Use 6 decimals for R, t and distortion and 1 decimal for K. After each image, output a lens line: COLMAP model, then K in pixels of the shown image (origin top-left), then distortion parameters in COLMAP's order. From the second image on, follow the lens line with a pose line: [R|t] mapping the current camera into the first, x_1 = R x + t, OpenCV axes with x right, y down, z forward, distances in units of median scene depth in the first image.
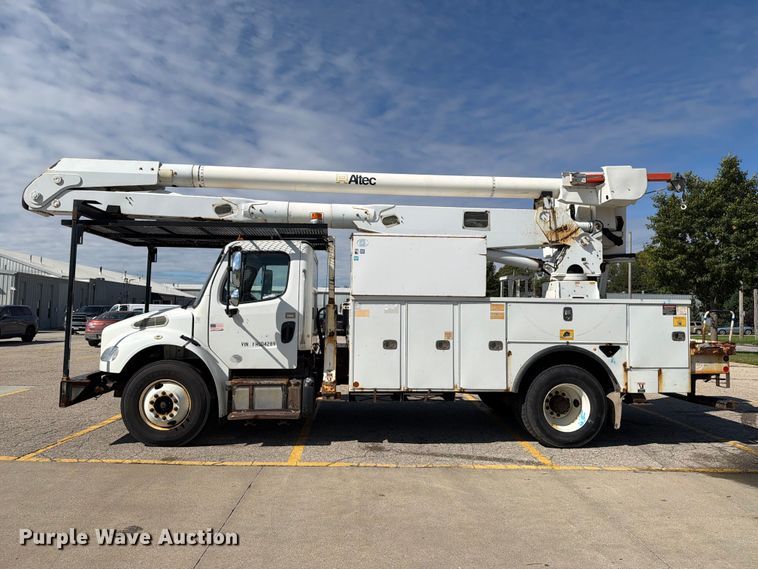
lens RADIAL K [[538.8, 0, 389.4], [0, 538.8, 280.4], [0, 0, 1]] dist [0.057661, -0.126139]
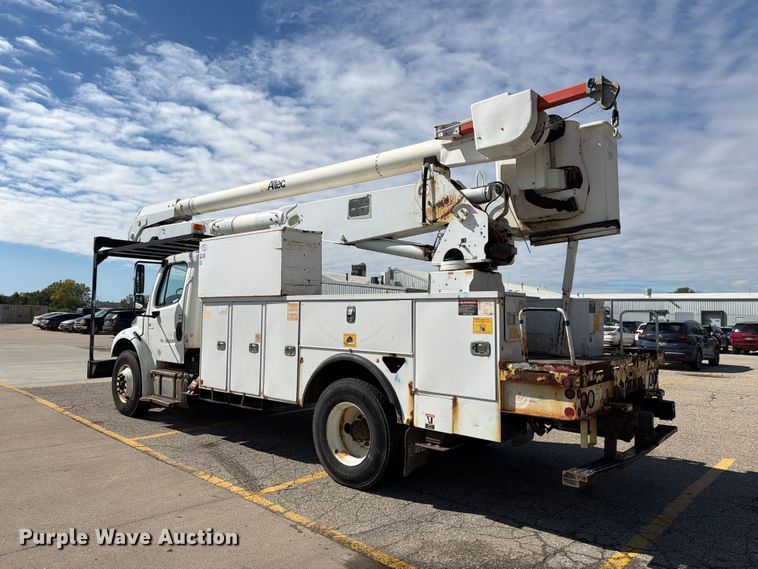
lens RADIAL K [[568.2, 0, 408.5], [0, 568.2, 274.9], [0, 0, 1]] dist [0.024423, -0.005513]
pose [[0.691140, -0.055423, -0.720593, 1.000370], [0.034599, 0.998449, -0.043608, 0.044529], [0.721892, 0.005207, 0.691986, 0.495242]]
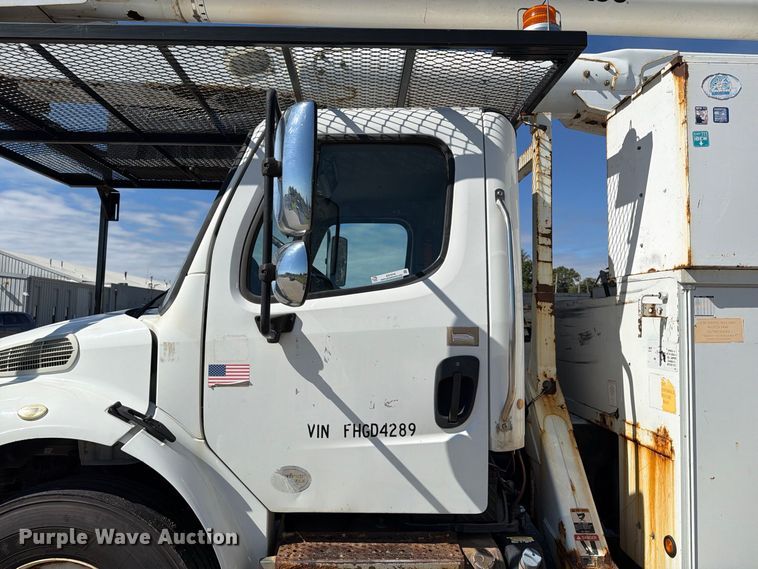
lens RADIAL K [[521.6, 0, 377.9], [0, 521.6, 288.9], [0, 0, 1]] dist [0.033535, -0.004723]
pose [[0.997788, -0.004440, -0.066328, -0.206432], [0.004524, 0.999989, 0.001117, 0.036200], [0.066323, -0.001415, 0.997797, 0.681353]]
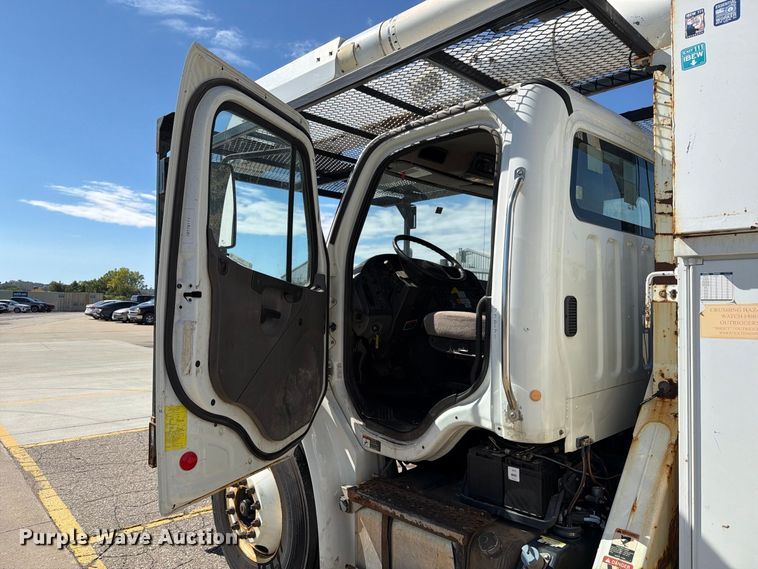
lens RADIAL K [[517.9, 0, 392.4], [0, 517.9, 291.1], [0, 0, 1]] dist [-0.000173, -0.000988]
pose [[0.646673, -0.022915, -0.762423, 0.013219], [0.045207, 0.998943, 0.008320, 0.040777], [0.761427, -0.039848, 0.647025, 0.749944]]
